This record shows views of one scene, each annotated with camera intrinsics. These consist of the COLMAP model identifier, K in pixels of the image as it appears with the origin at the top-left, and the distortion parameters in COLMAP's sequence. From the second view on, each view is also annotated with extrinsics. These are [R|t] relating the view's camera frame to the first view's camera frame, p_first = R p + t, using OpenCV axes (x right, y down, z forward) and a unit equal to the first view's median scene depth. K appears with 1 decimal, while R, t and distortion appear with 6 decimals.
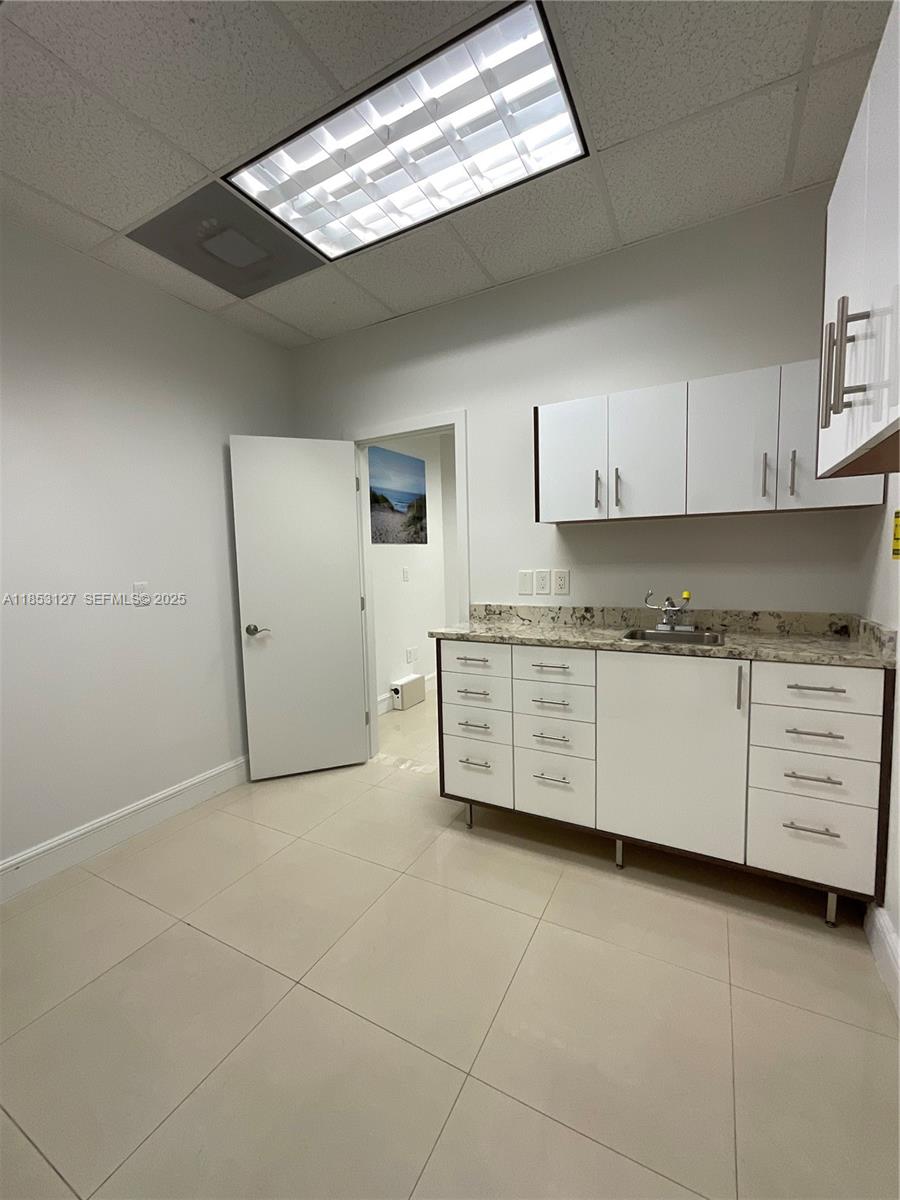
lens RADIAL K [[489.0, 0, 447.1], [0, 489.0, 597.1], [0, 0, 1]] dist [-0.002733, 0.000865]
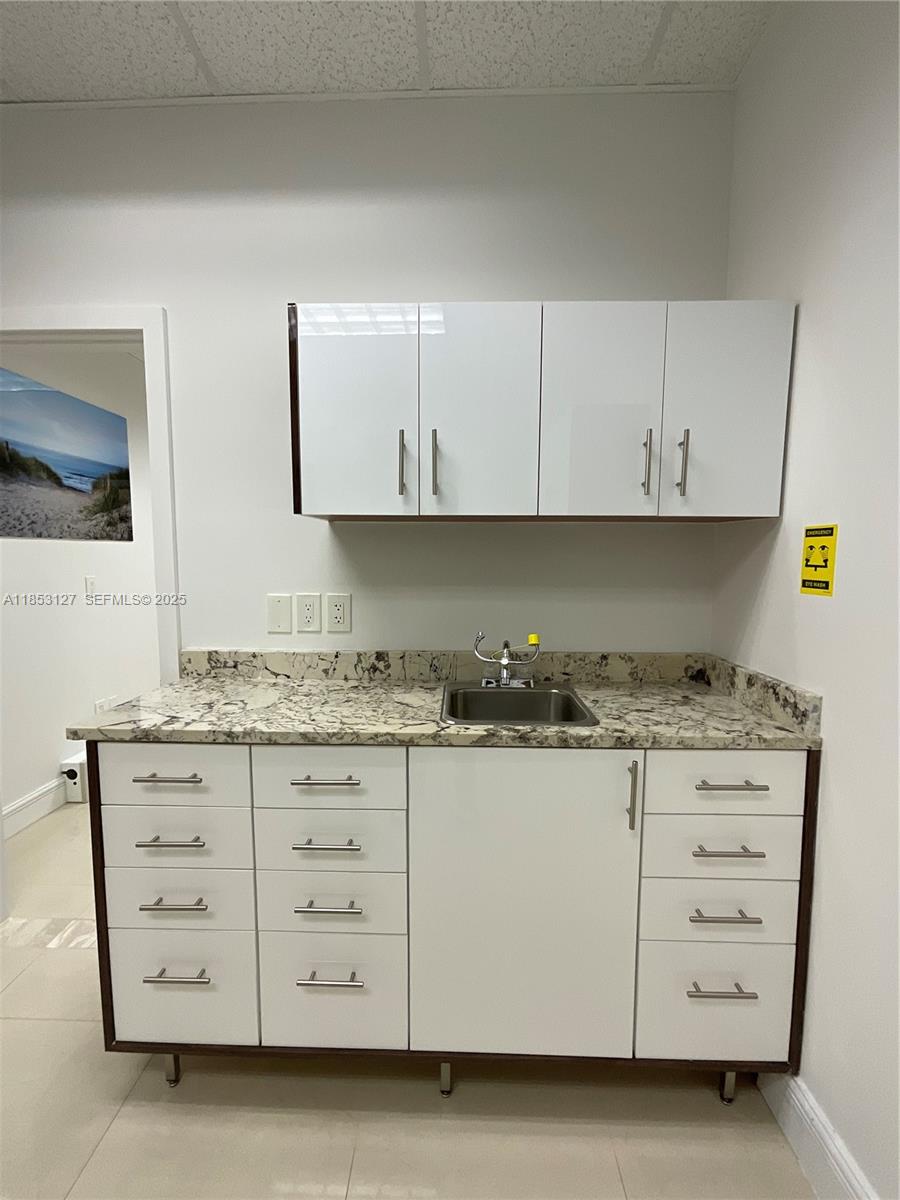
lens RADIAL K [[489.0, 0, 450.3], [0, 489.0, 596.9], [0, 0, 1]] dist [-0.002733, 0.000865]
pose [[0.887034, -0.011985, 0.461548, 0.079368], [0.013333, 0.999911, 0.000340, -0.055694], [-0.461511, 0.005853, 0.887115, 0.419984]]
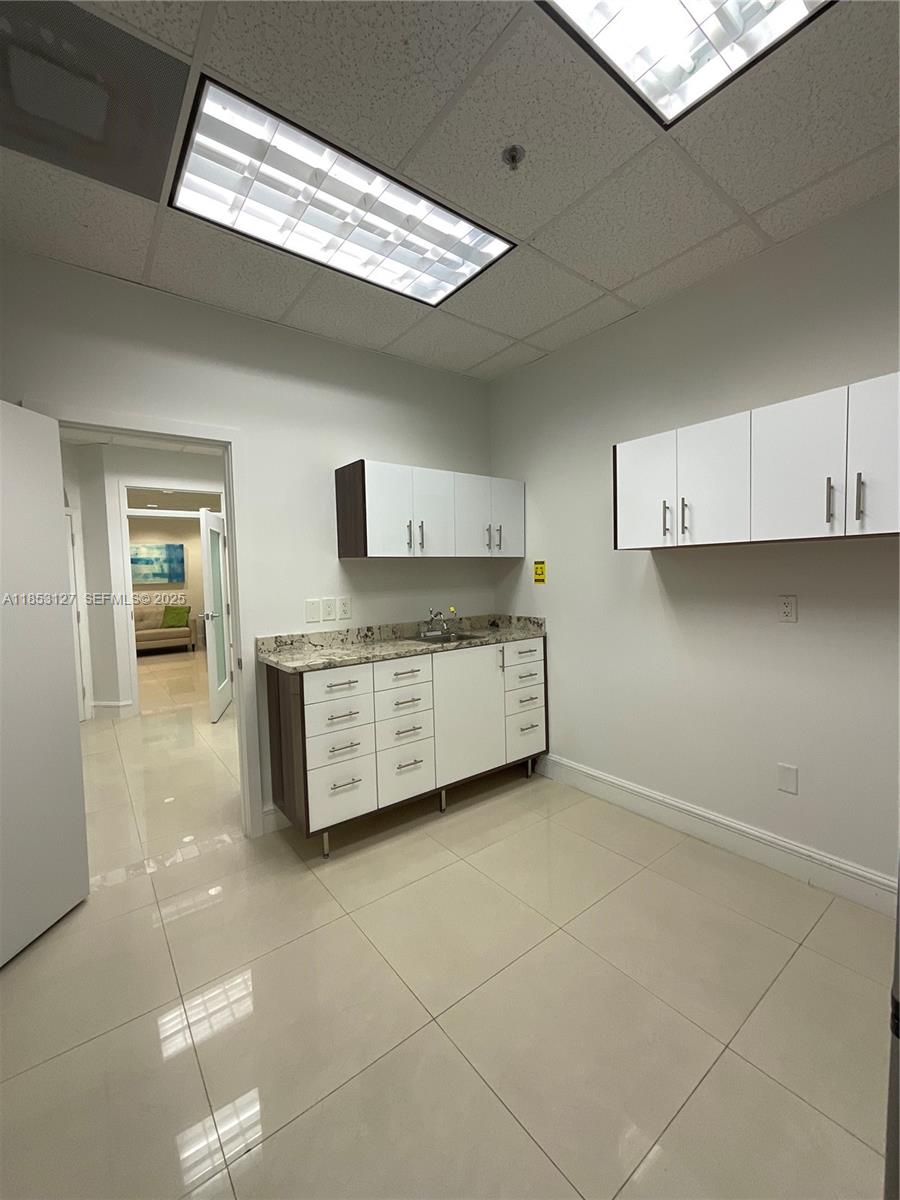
lens RADIAL K [[489.0, 0, 439.8], [0, 489.0, 595.2], [0, 0, 1]] dist [-0.002733, 0.000865]
pose [[0.417331, -0.029443, 0.908278, -0.804963], [0.090904, 0.995814, -0.009487, -0.032964], [-0.904197, 0.086525, 0.418261, 0.352393]]
